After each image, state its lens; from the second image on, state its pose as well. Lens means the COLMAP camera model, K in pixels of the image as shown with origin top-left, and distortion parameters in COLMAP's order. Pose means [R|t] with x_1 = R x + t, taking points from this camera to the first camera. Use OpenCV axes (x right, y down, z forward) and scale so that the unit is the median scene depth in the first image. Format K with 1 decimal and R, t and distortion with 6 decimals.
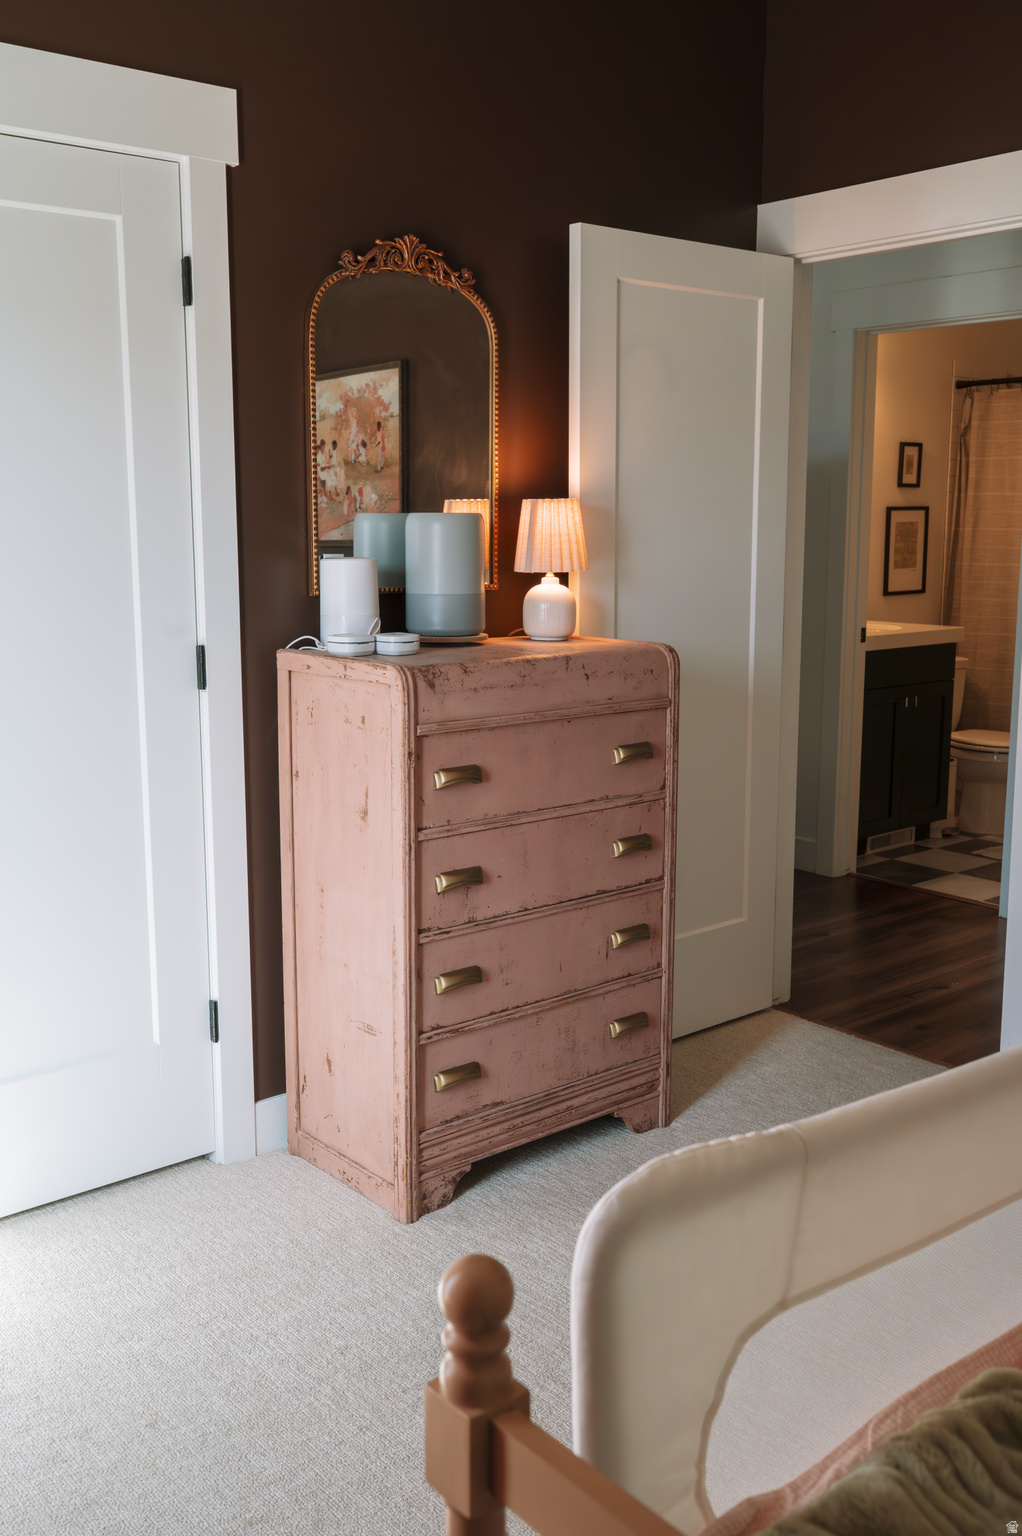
lens RADIAL K [[1483.2, 0, 504.1], [0, 1483.2, 766.9], [0, 0, 1]] dist [-0.005245, 0.000000]
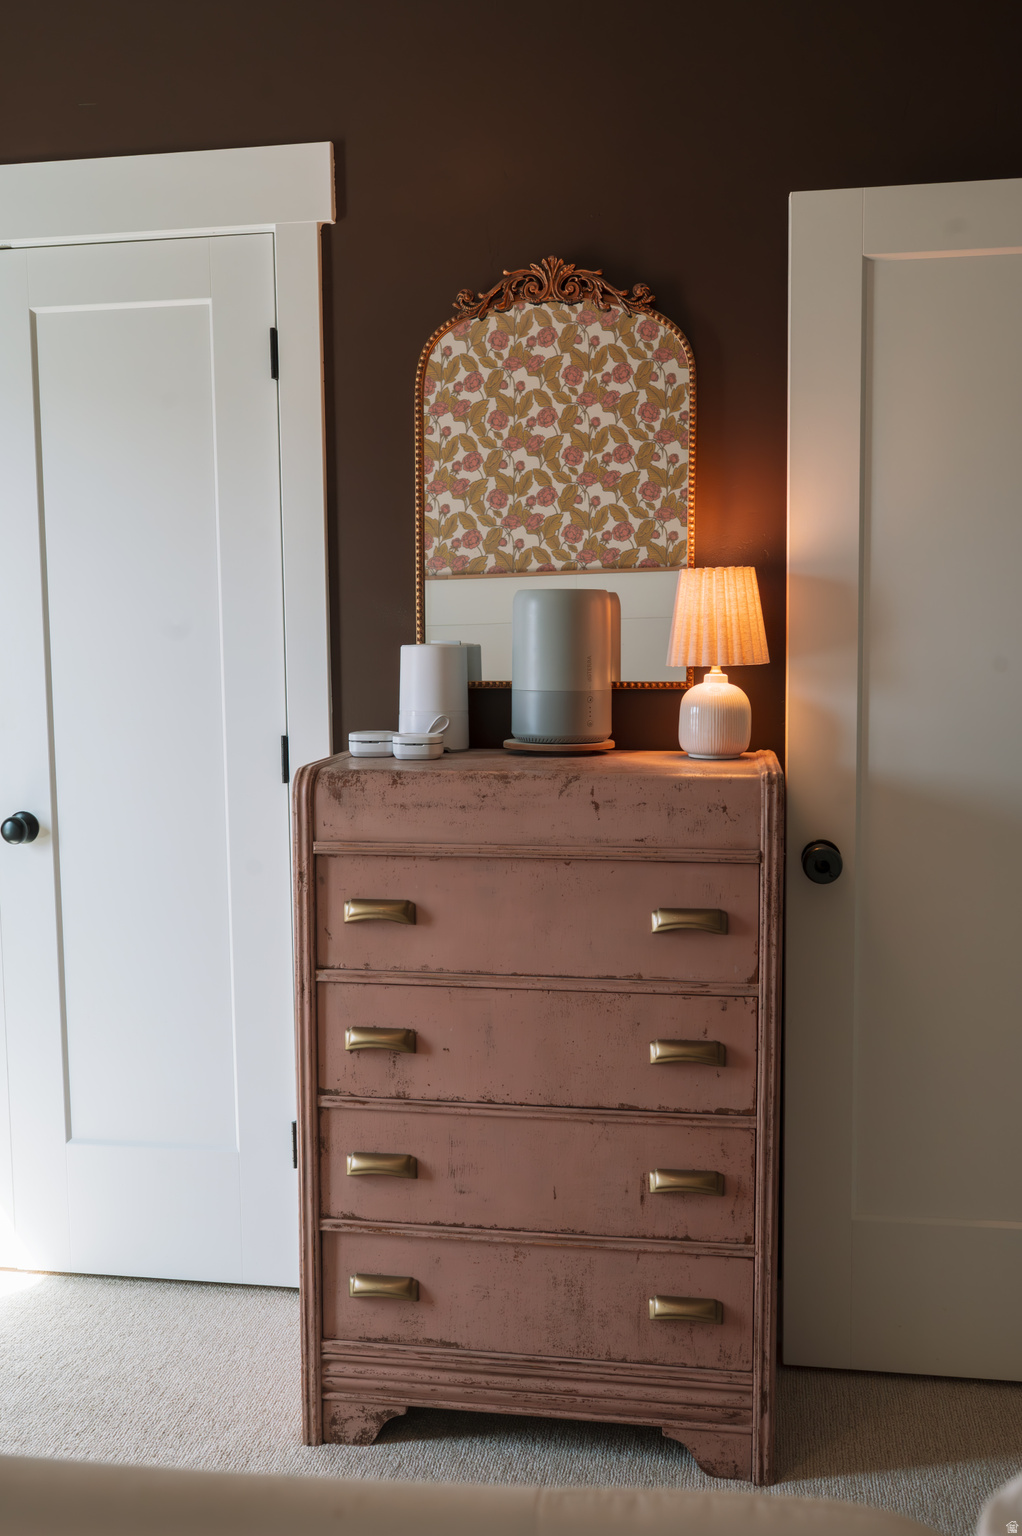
lens RADIAL K [[1483.2, 0, 510.5], [0, 1483.2, 759.4], [0, 0, 1]] dist [-0.005245, 0.000000]
pose [[0.644929, 0.063963, -0.761561, 0.570926], [-0.120415, 0.992549, -0.018611, -0.063362], [0.754697, 0.103706, 0.647825, 0.479783]]
